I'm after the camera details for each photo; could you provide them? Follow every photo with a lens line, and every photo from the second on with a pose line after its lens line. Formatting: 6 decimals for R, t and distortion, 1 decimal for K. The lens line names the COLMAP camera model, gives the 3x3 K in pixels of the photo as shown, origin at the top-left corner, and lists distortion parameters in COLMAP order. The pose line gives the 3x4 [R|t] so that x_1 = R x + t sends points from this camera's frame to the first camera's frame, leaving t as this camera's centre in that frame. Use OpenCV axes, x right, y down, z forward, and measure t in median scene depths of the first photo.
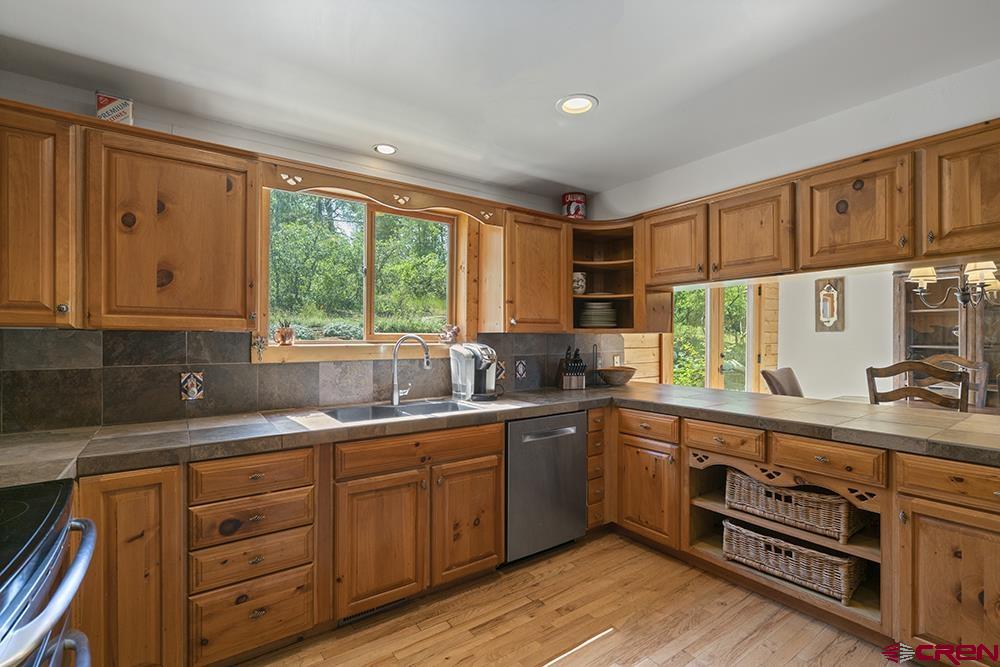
lens RADIAL K [[456.7, 0, 500.0], [0, 456.7, 333.5], [0, 0, 1]] dist [-0.001473, 0.000337]
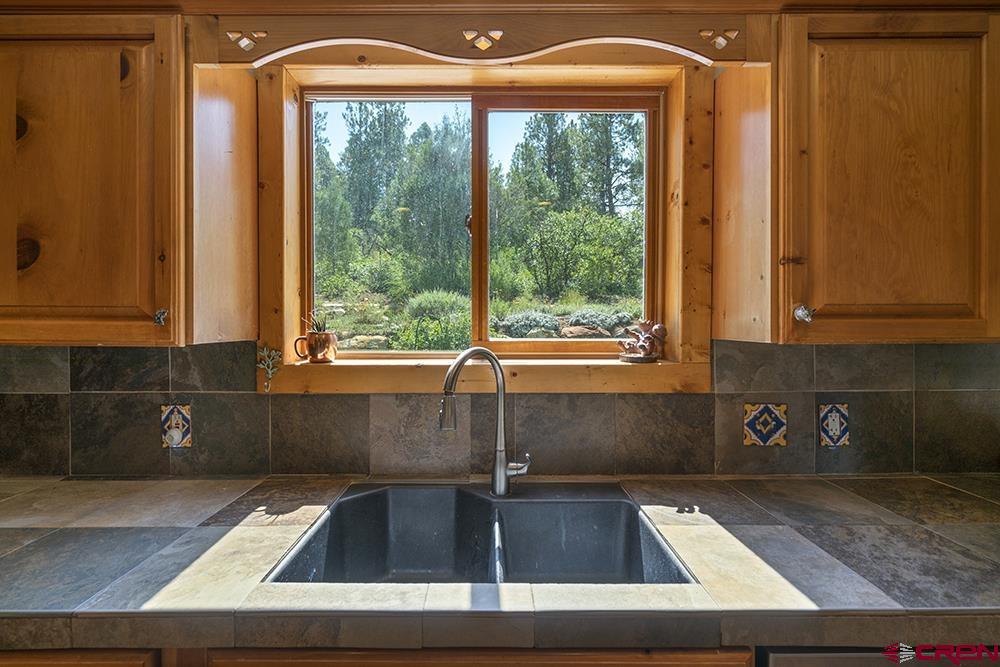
lens RADIAL K [[453.7, 0, 496.3], [0, 453.7, 324.8], [0, 0, 1]] dist [-0.001167, 0.000254]
pose [[0.815782, 0.002690, -0.578353, 0.049848], [0.005842, 0.999900, 0.012890, -0.030757], [0.578330, -0.013894, 0.815685, 0.733533]]
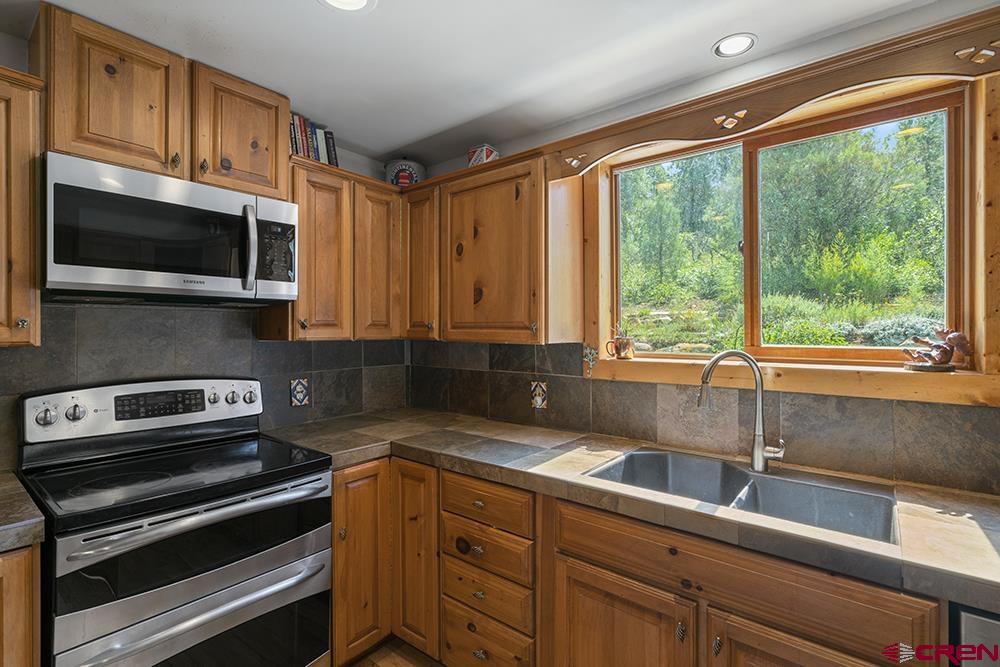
lens RADIAL K [[470.1, 0, 497.7], [0, 470.1, 326.5], [0, 0, 1]] dist [-0.000353, 0.000073]
pose [[0.263550, -0.008448, -0.964609, 0.315857], [0.010191, 0.999930, -0.005973, -0.032689], [0.964592, -0.008256, 0.263618, 0.623264]]
